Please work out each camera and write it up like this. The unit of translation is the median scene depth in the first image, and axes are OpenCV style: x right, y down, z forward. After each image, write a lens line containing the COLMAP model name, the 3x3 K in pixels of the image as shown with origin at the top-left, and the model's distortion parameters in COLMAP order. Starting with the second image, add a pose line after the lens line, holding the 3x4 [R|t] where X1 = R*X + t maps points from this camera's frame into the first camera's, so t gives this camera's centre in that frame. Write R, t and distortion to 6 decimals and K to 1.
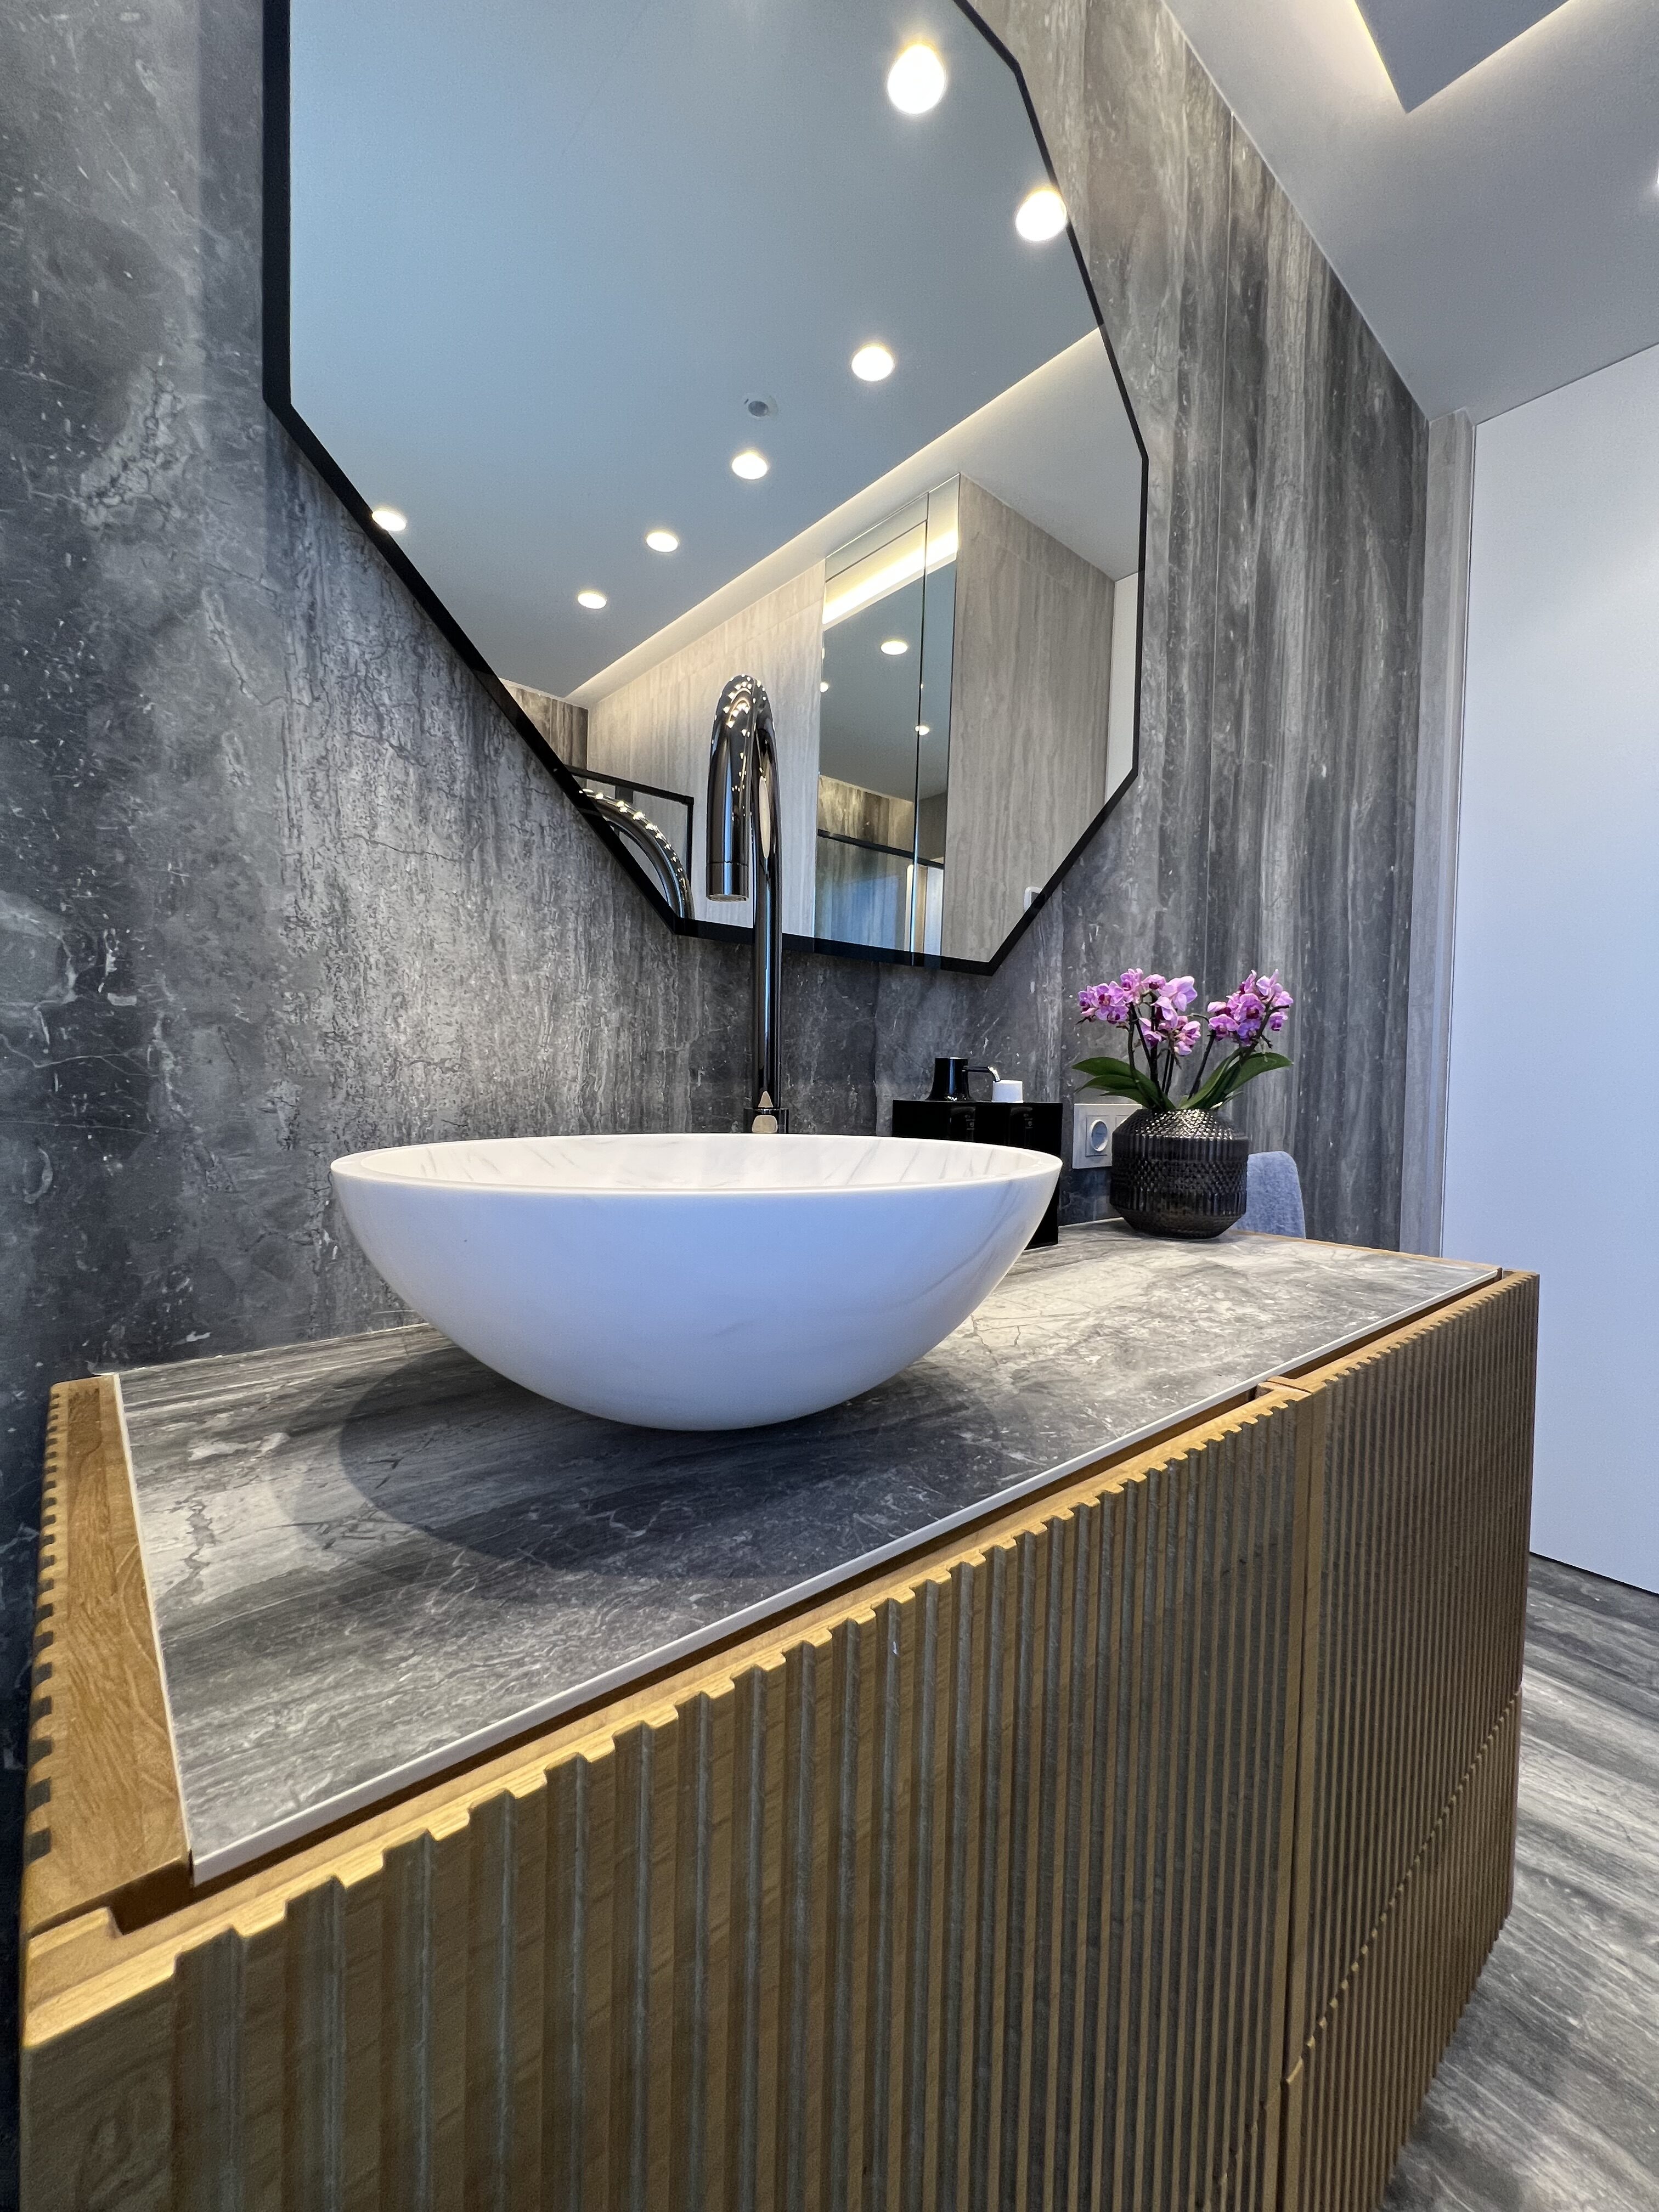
lens RADIAL K [[898.3, 0, 817.5], [0, 898.3, 1104.7], [0, 0, 1]] dist [-0.002221, -0.000052]
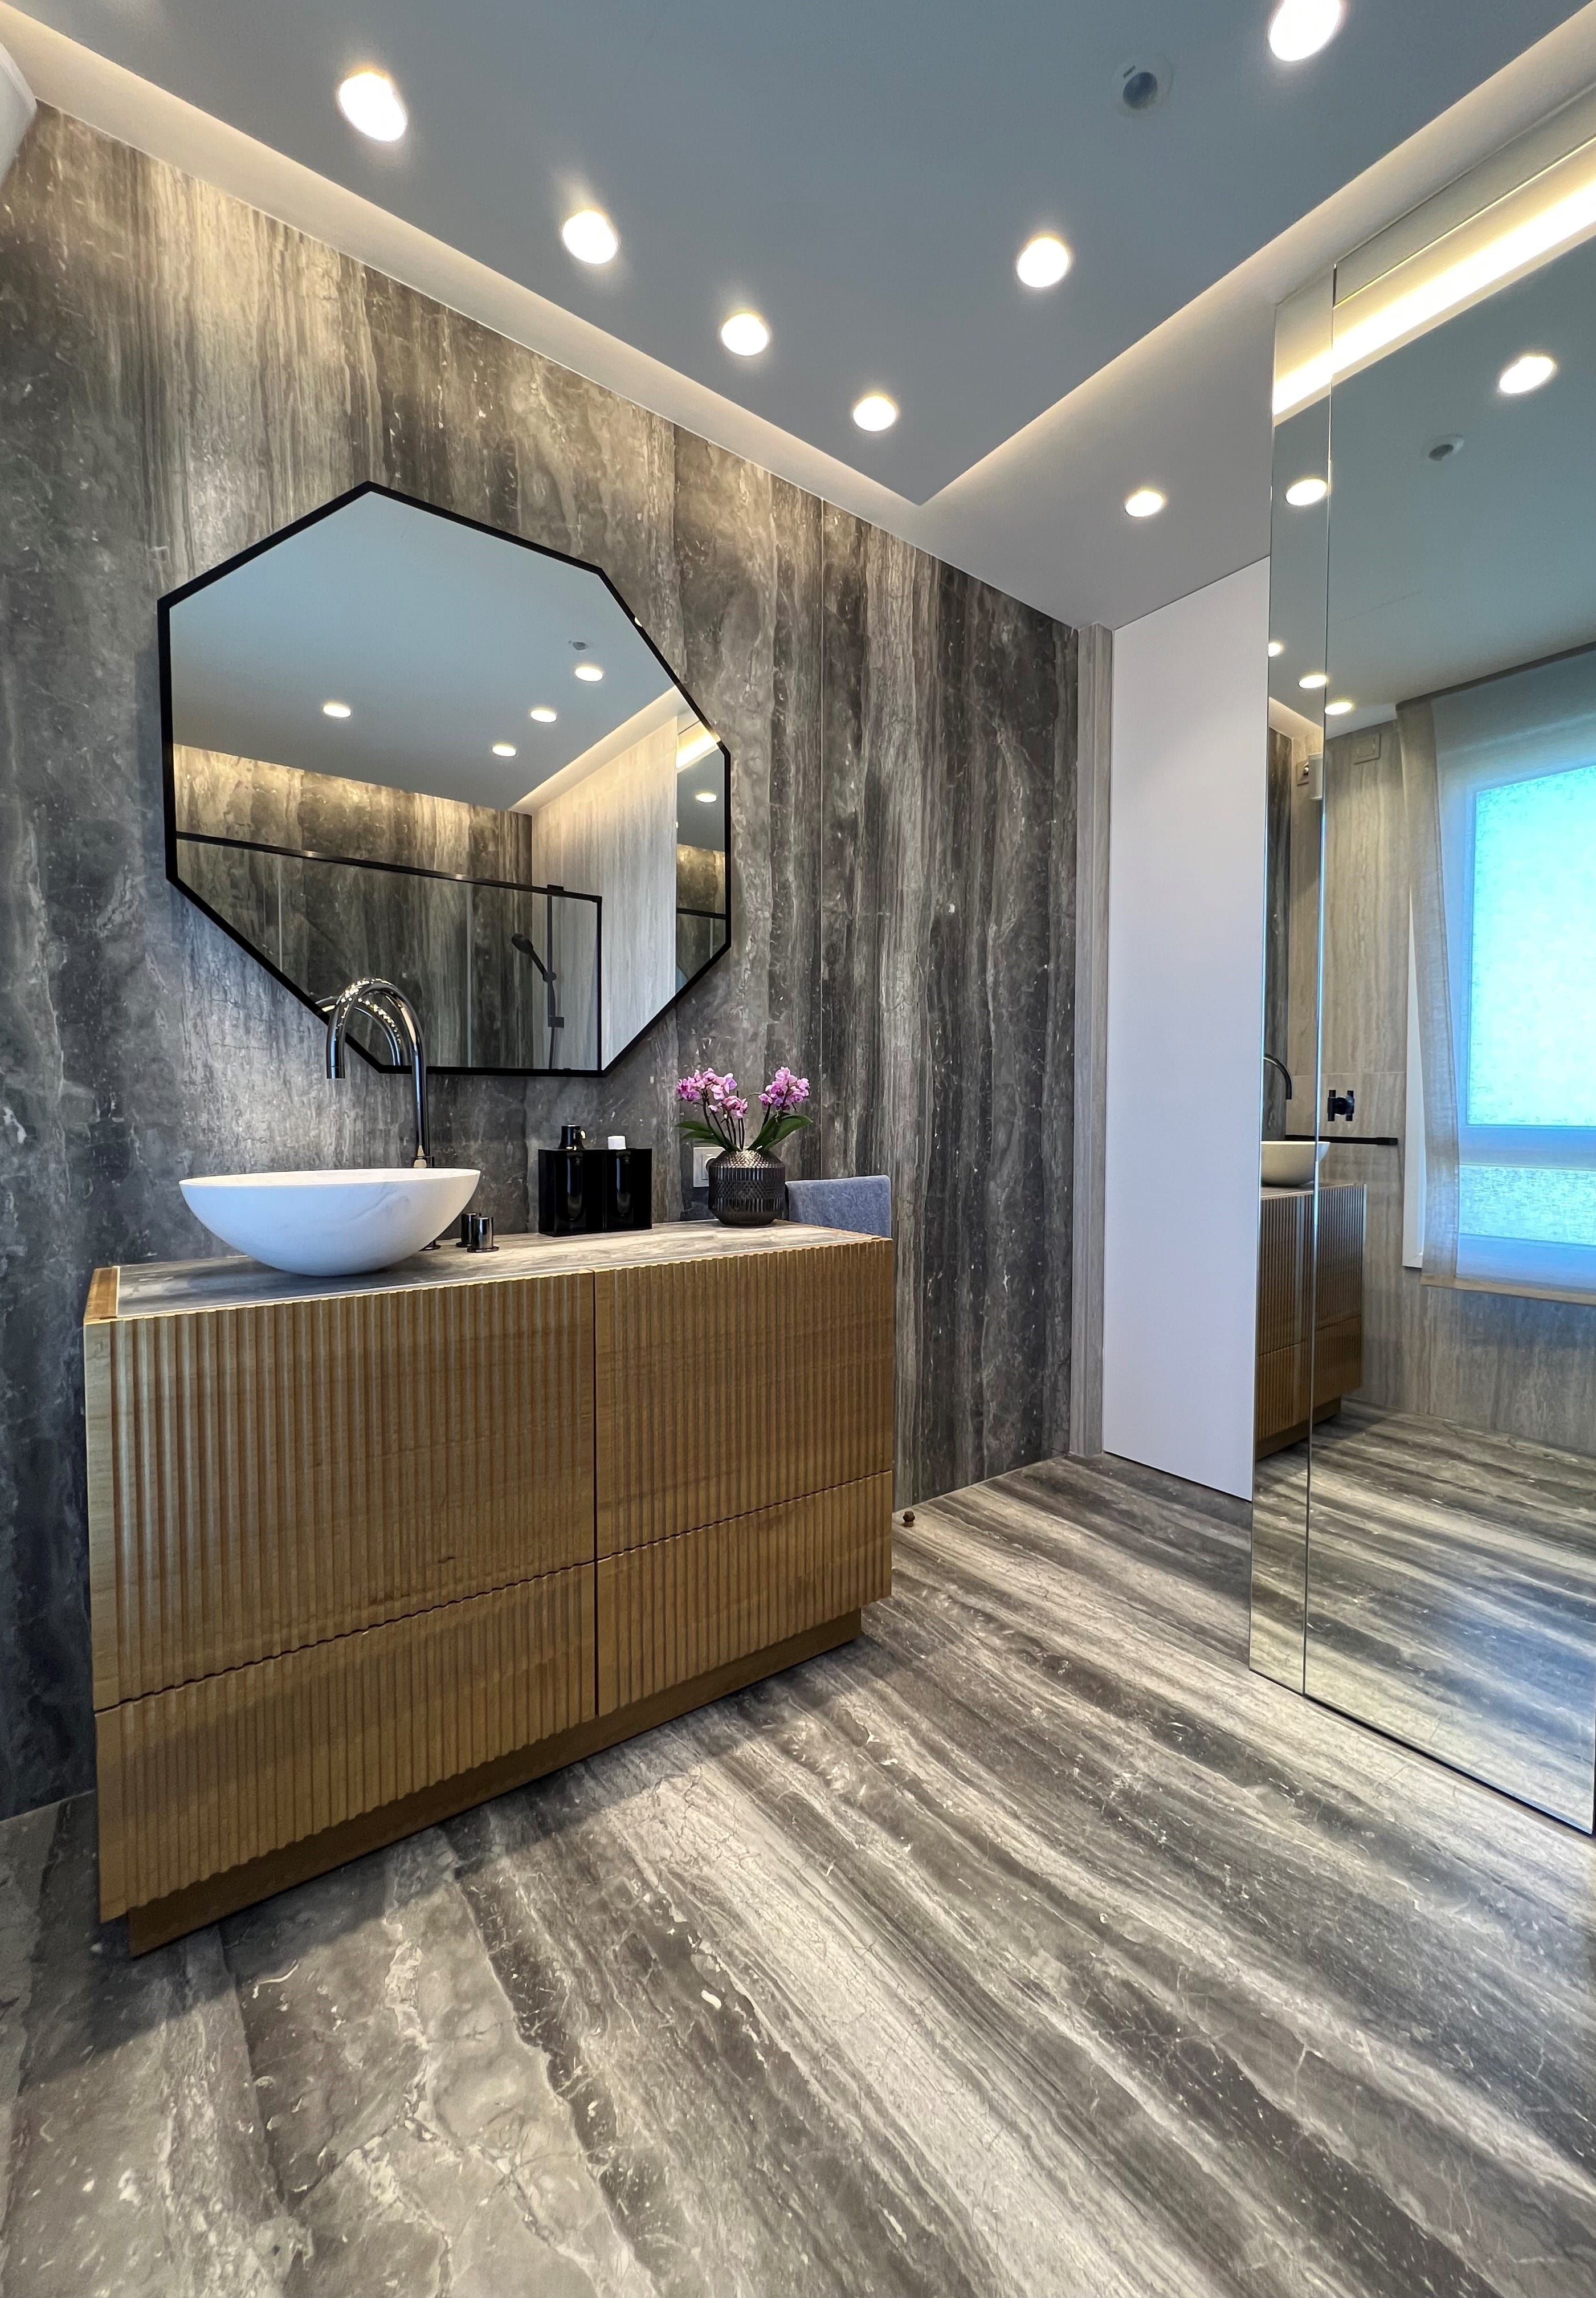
lens RADIAL K [[906.9, 0, 810.0], [0, 906.9, 1148.8], [0, 0, 1]] dist [-0.001163, -0.000017]
pose [[0.998647, -0.017067, -0.049121, 0.599267], [0.017502, 0.999811, 0.008431, -0.009746], [0.048968, -0.009279, 0.998757, -0.673432]]
